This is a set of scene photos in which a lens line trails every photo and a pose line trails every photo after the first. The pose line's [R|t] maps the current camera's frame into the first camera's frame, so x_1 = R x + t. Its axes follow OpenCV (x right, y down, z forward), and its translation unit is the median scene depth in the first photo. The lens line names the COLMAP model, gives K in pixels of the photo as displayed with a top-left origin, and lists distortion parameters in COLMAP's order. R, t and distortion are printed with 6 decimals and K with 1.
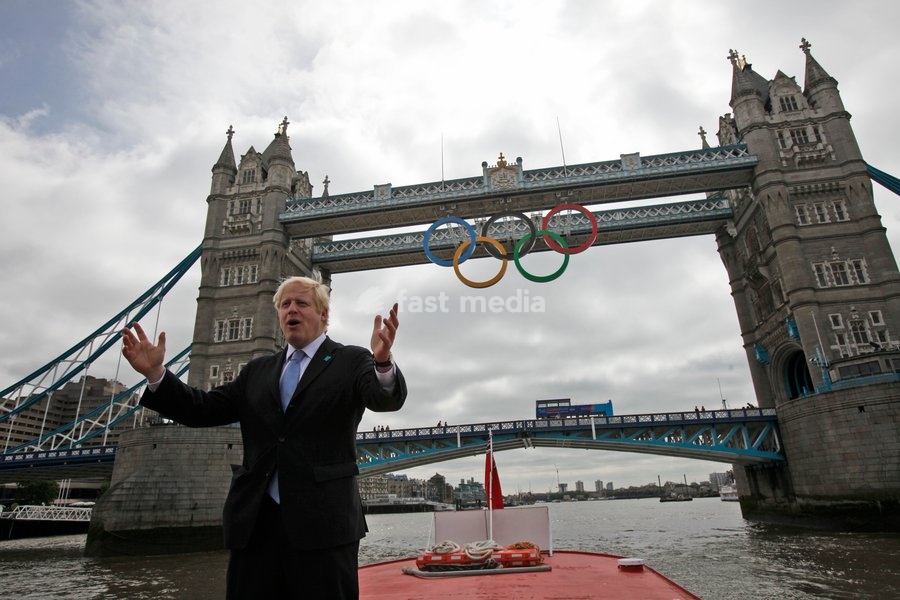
lens RADIAL K [[538.9, 0, 450.0], [0, 538.9, 300.0], [0, 0, 1]] dist [-0.037280, 0.003610]
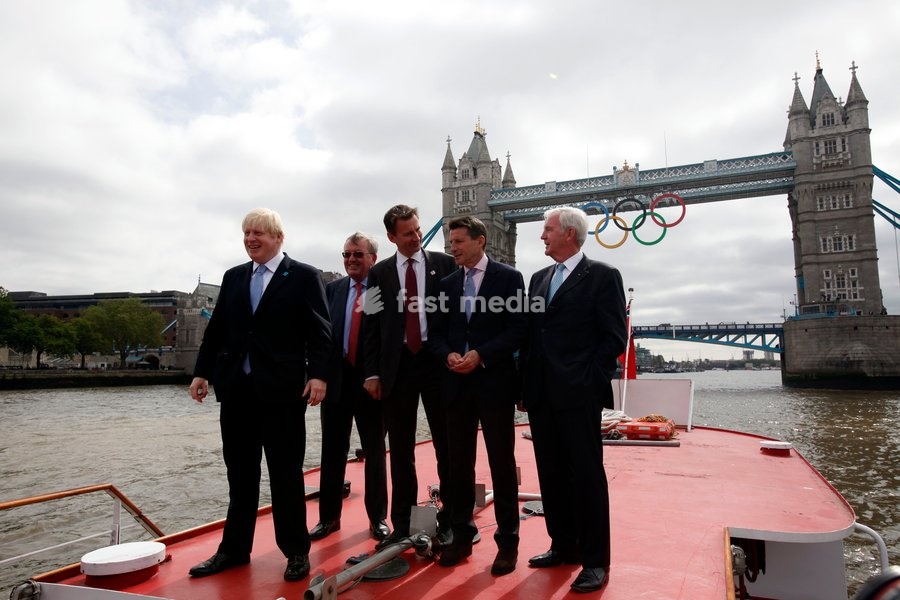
lens RADIAL K [[614.4, 0, 450.0], [0, 614.4, 300.0], [0, 0, 1]] dist [-0.009829, 0.000778]
pose [[0.965068, -0.000773, -0.262000, 0.071417], [0.067108, 0.967365, 0.244337, -0.360813], [0.253261, -0.253384, 0.933625, -0.940045]]
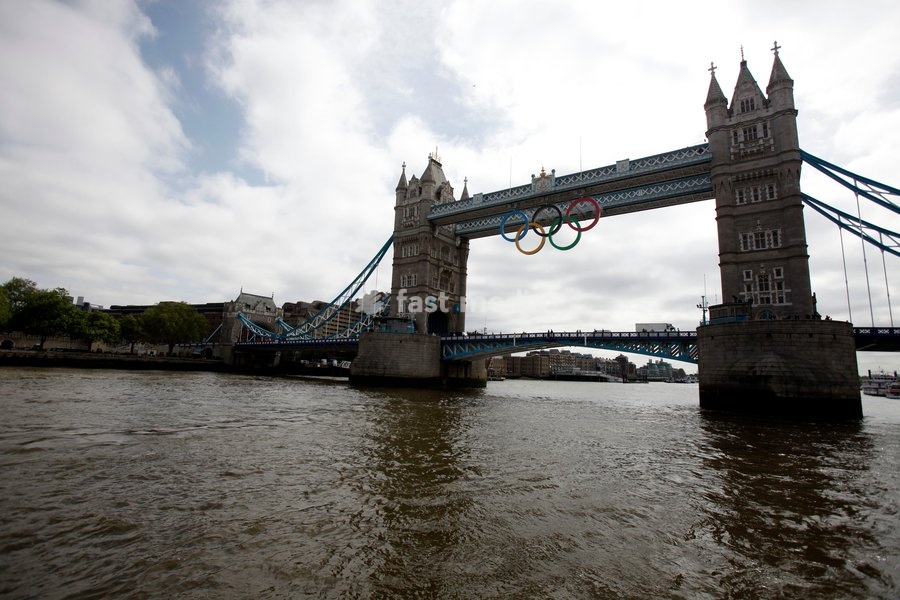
lens RADIAL K [[433.1, 0, 450.0], [0, 433.1, 300.0], [0, 0, 1]] dist [-0.057563, 0.016644]
pose [[0.896489, -0.000826, -0.443064, 0.424442], [0.088775, 0.980054, 0.177799, -0.143279], [0.434080, -0.198728, 0.878682, -0.324340]]
